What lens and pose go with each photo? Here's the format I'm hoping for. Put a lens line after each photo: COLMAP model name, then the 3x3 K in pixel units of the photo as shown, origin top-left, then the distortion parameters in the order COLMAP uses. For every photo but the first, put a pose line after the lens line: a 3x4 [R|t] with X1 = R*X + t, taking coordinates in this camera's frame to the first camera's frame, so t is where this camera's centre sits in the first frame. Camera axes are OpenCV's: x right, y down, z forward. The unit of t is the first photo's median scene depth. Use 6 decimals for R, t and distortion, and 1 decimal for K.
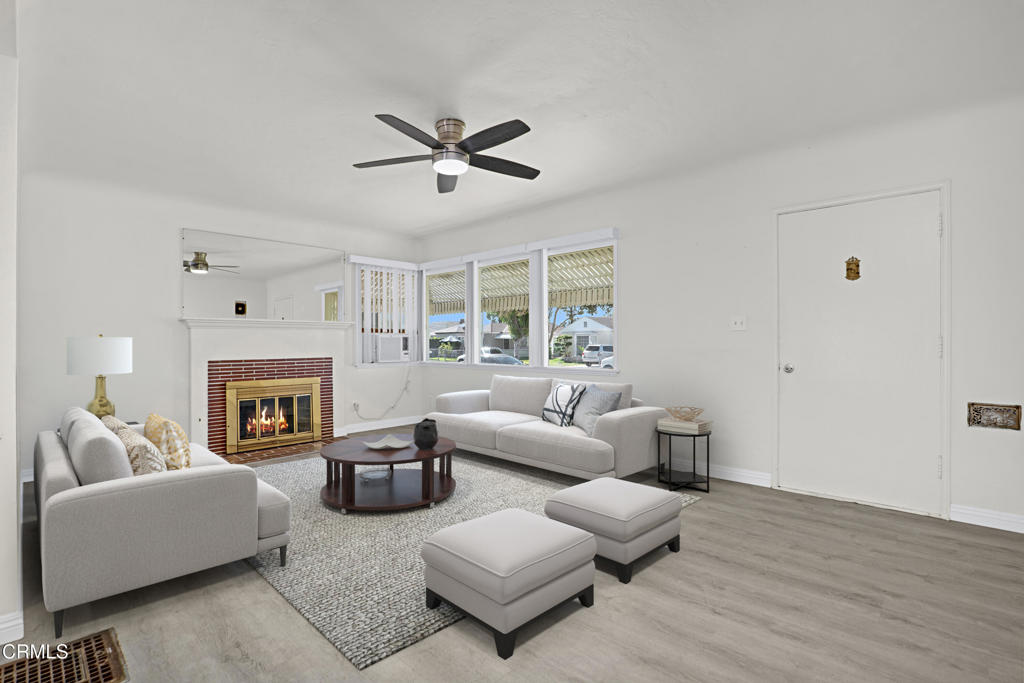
lens RADIAL K [[487.6, 0, 511.1], [0, 487.6, 329.9], [0, 0, 1]] dist [-0.005505, -0.000671]
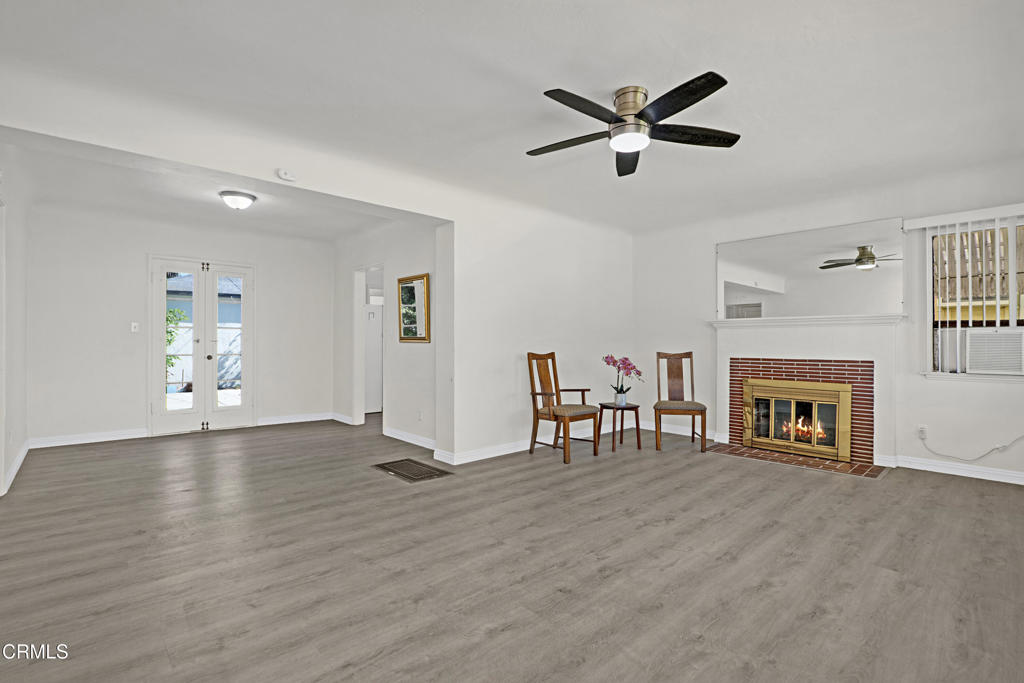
lens RADIAL K [[466.8, 0, 495.3], [0, 466.8, 328.0], [0, 0, 1]] dist [-0.032707, 0.002354]
pose [[-0.076234, -0.026068, -0.996749, 0.370026], [0.020395, 0.999408, -0.027698, 0.011676], [0.996881, -0.022440, -0.075657, 0.429947]]
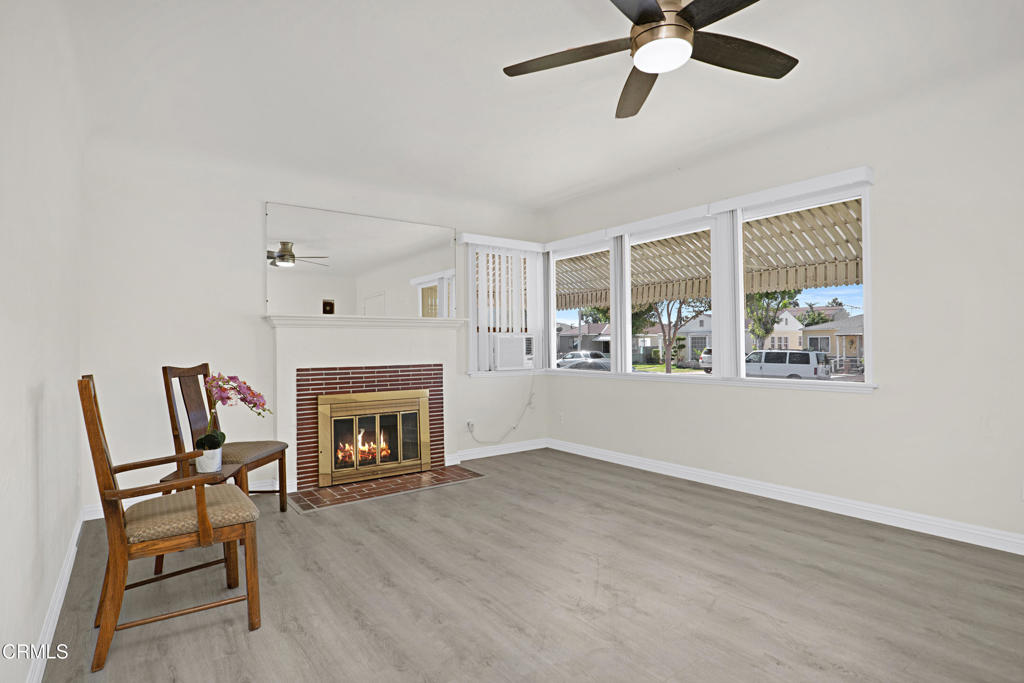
lens RADIAL K [[524.0, 0, 515.2], [0, 524.0, 332.6], [0, 0, 1]] dist [-0.014410, -0.000884]
pose [[0.987554, -0.007350, -0.157107, -0.111941], [0.007495, 0.999972, 0.000330, 0.006448], [0.157100, -0.001503, 0.987581, 0.176490]]
